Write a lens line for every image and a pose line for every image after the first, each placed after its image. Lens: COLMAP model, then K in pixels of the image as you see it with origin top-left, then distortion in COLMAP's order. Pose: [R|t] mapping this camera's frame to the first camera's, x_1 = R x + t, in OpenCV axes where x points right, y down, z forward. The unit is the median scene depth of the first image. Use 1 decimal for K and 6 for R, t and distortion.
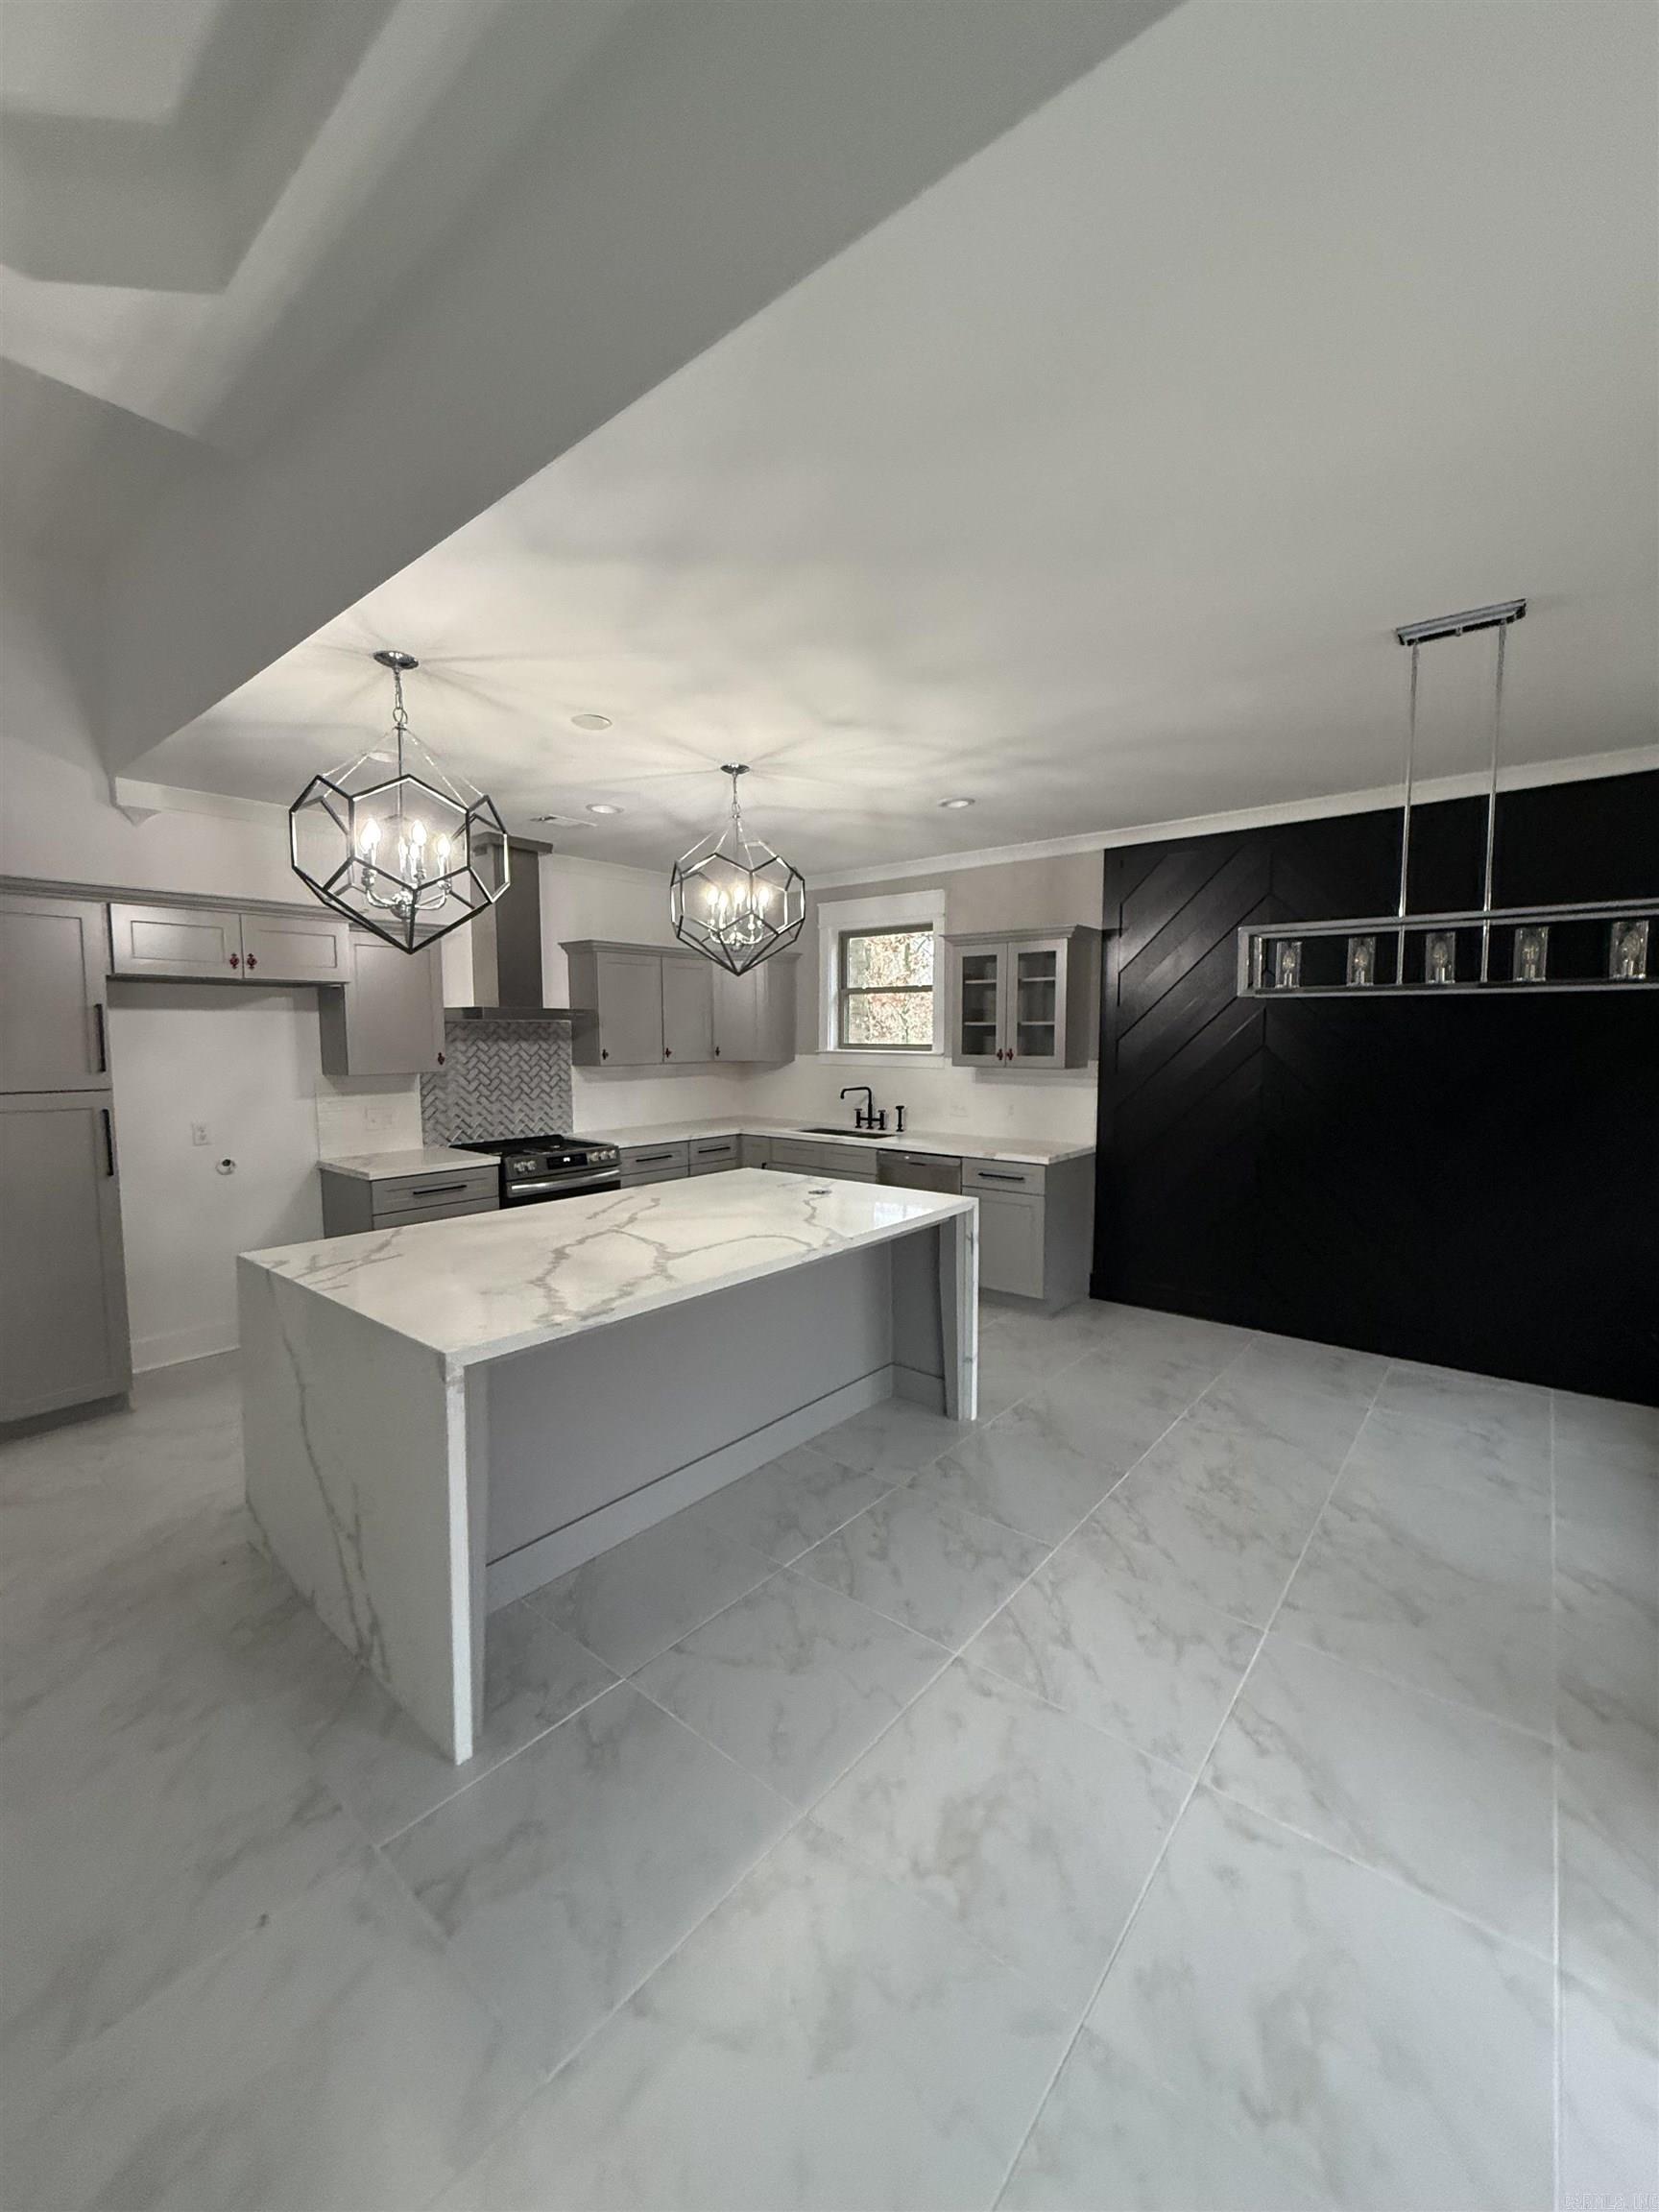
lens RADIAL K [[875.0, 0, 831.1], [0, 875.0, 1102.7], [0, 0, 1]] dist [-0.000238, -0.000232]
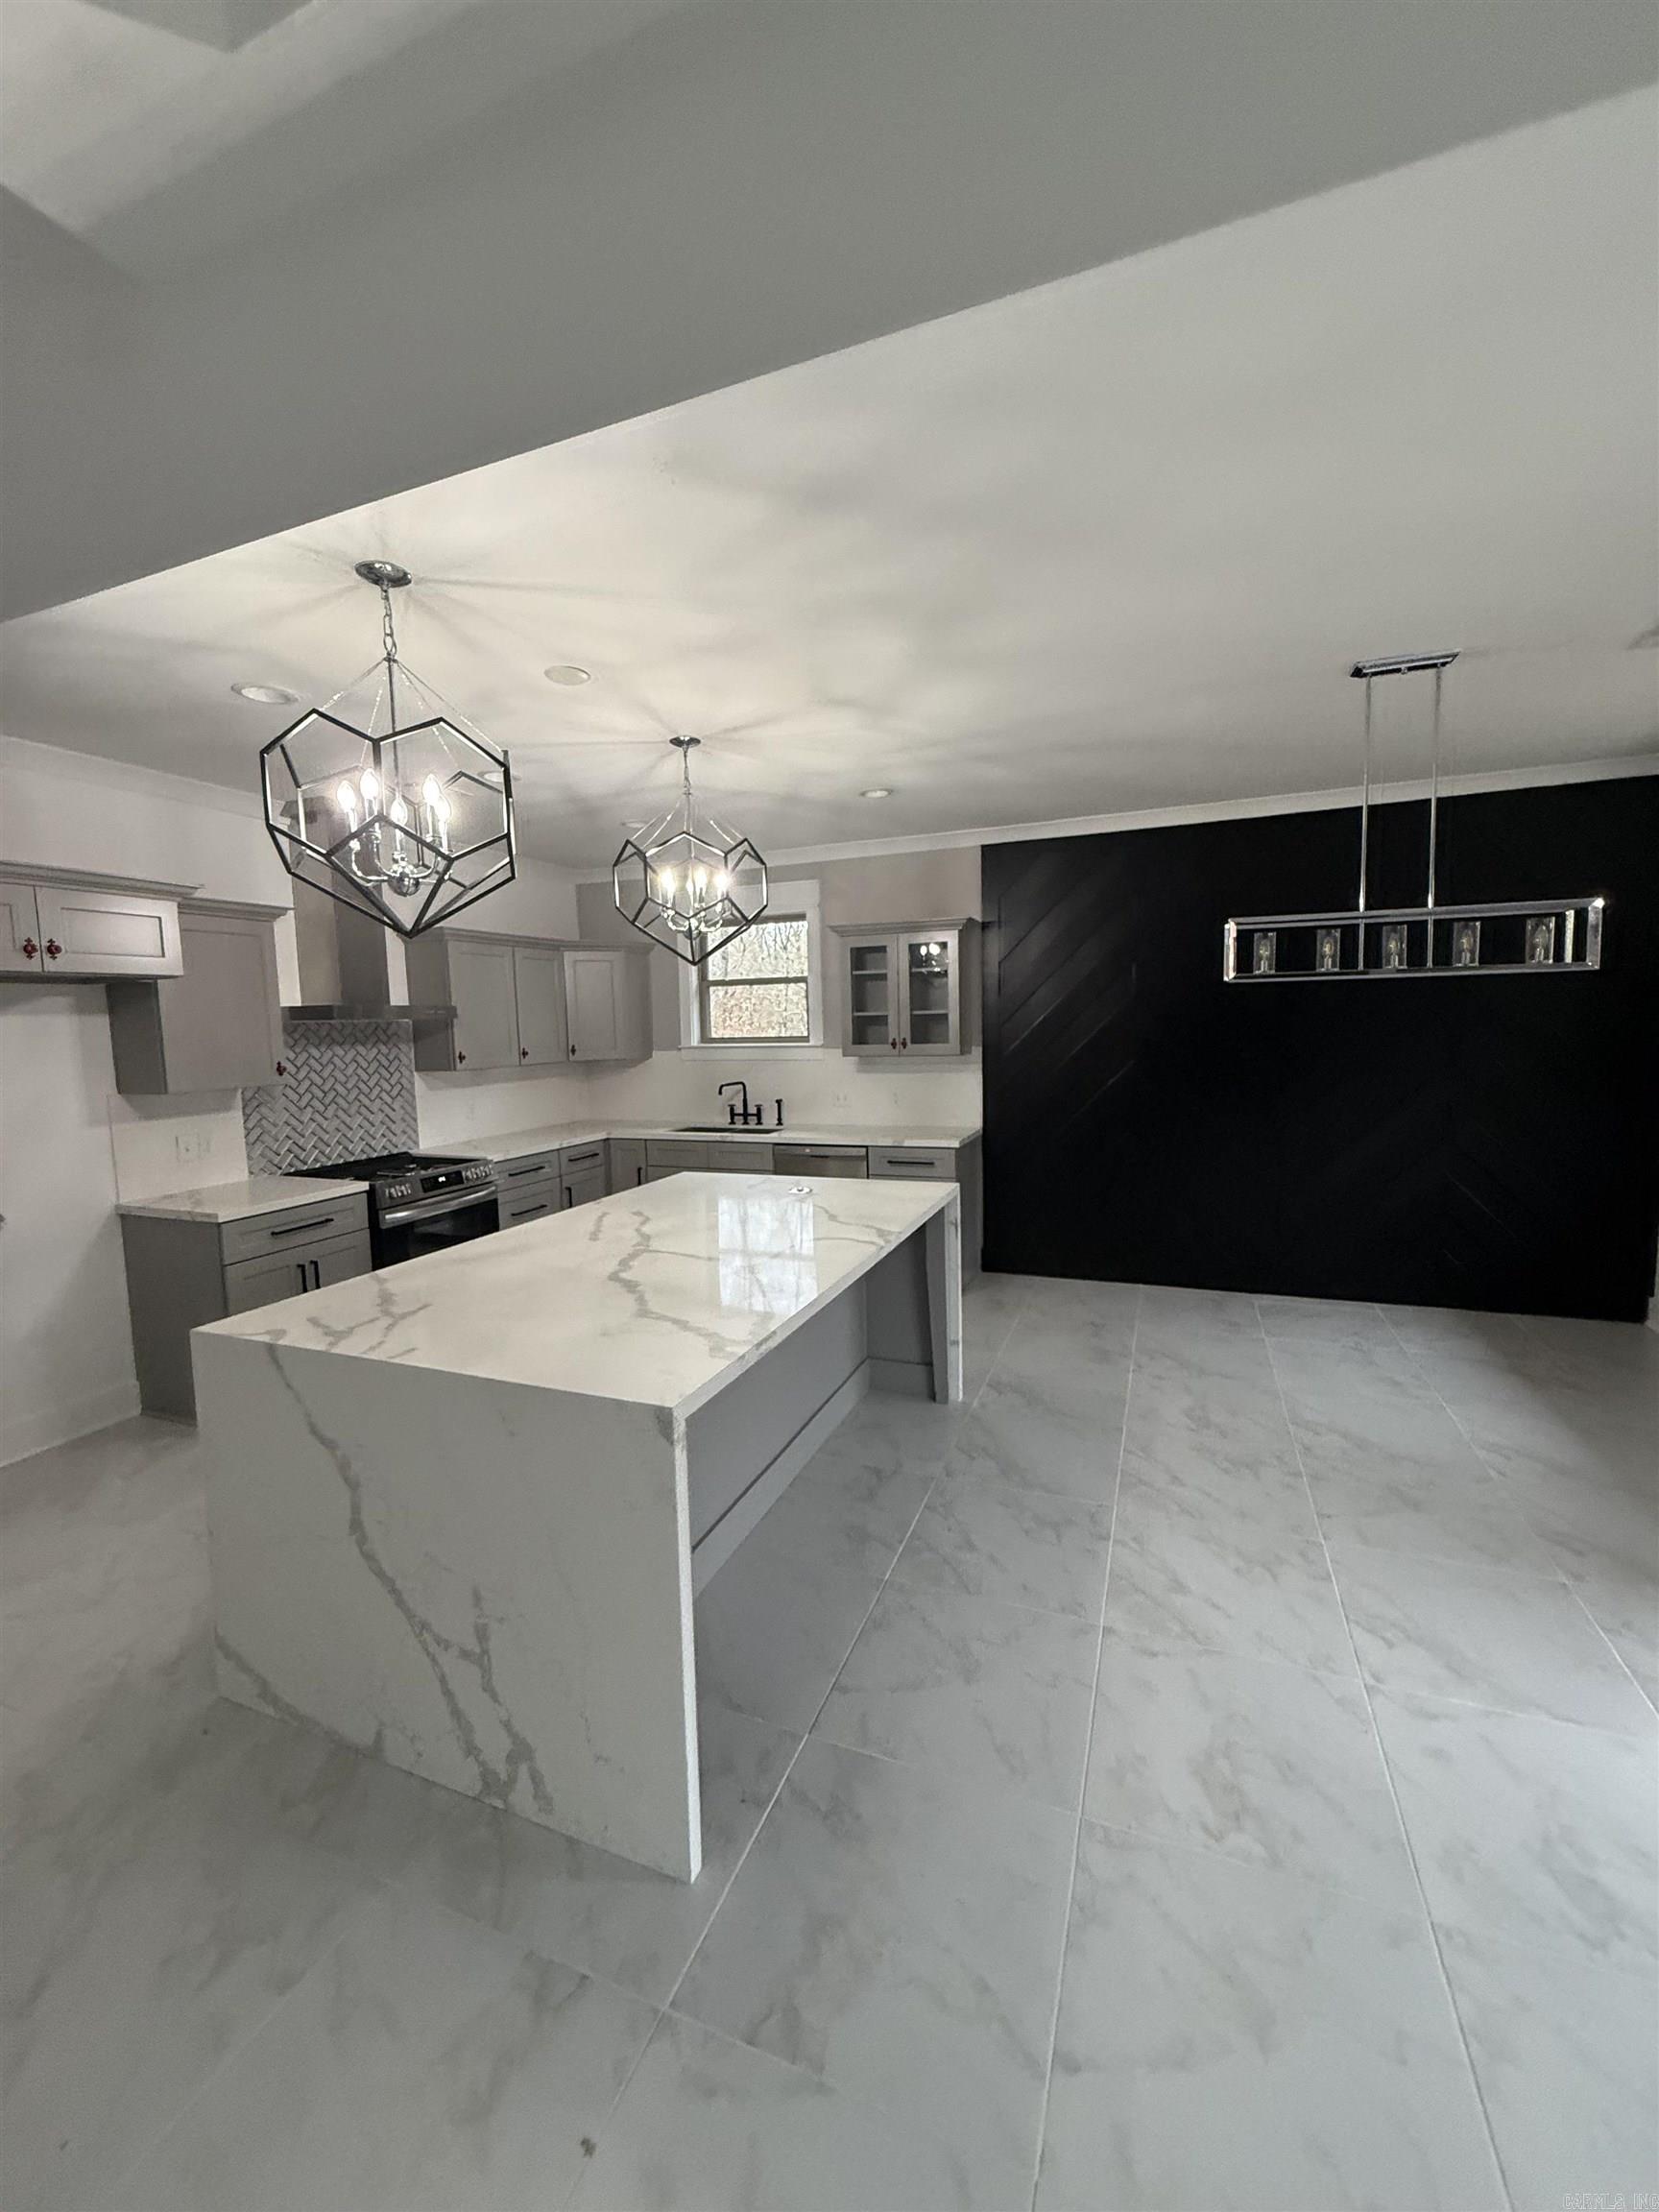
lens RADIAL K [[875.0, 0, 831.1], [0, 875.0, 1102.7], [0, 0, 1]] dist [-0.000238, -0.000232]
pose [[0.950990, -0.050972, 0.304992, -0.205355], [0.048856, 0.998700, 0.014570, -0.005005], [-0.305338, 0.001045, 0.952243, 0.055673]]
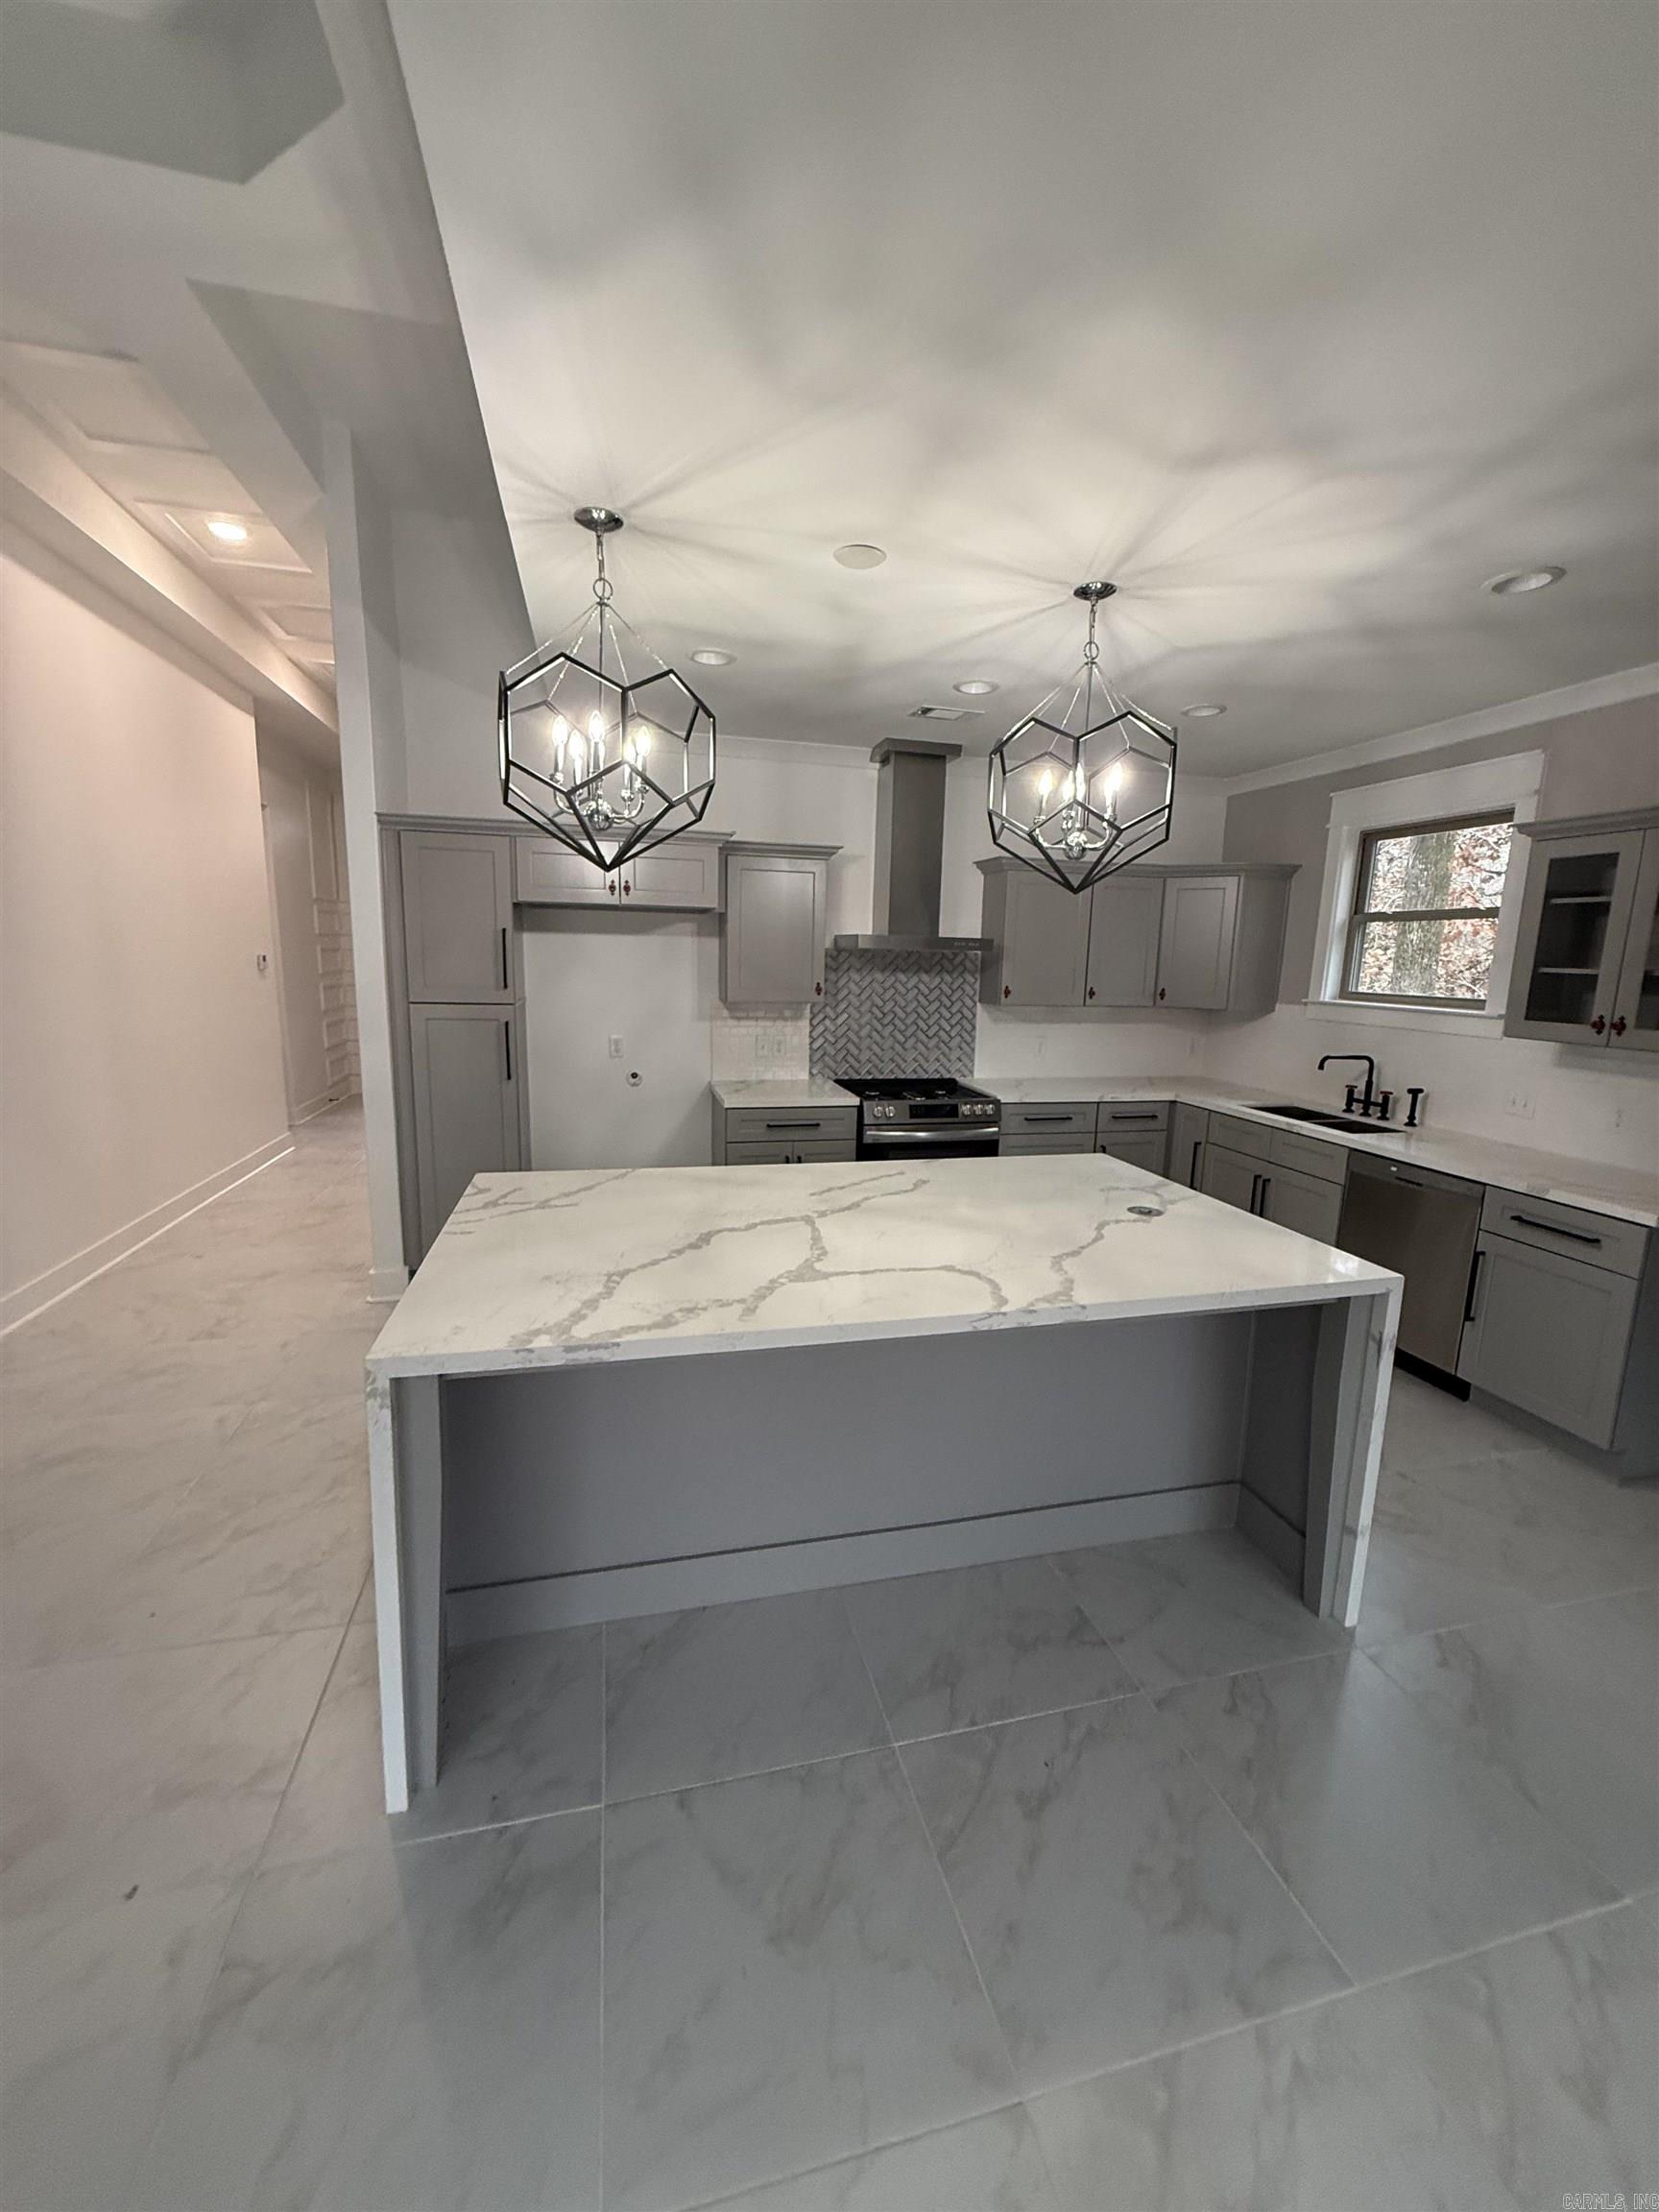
lens RADIAL K [[875.0, 0, 831.1], [0, 875.0, 1102.7], [0, 0, 1]] dist [-0.000238, -0.000232]
pose [[0.803685, 0.121891, -0.582438, 0.137236], [-0.075637, 0.991782, 0.103188, -0.026478], [0.590229, -0.038877, 0.806299, 0.232108]]
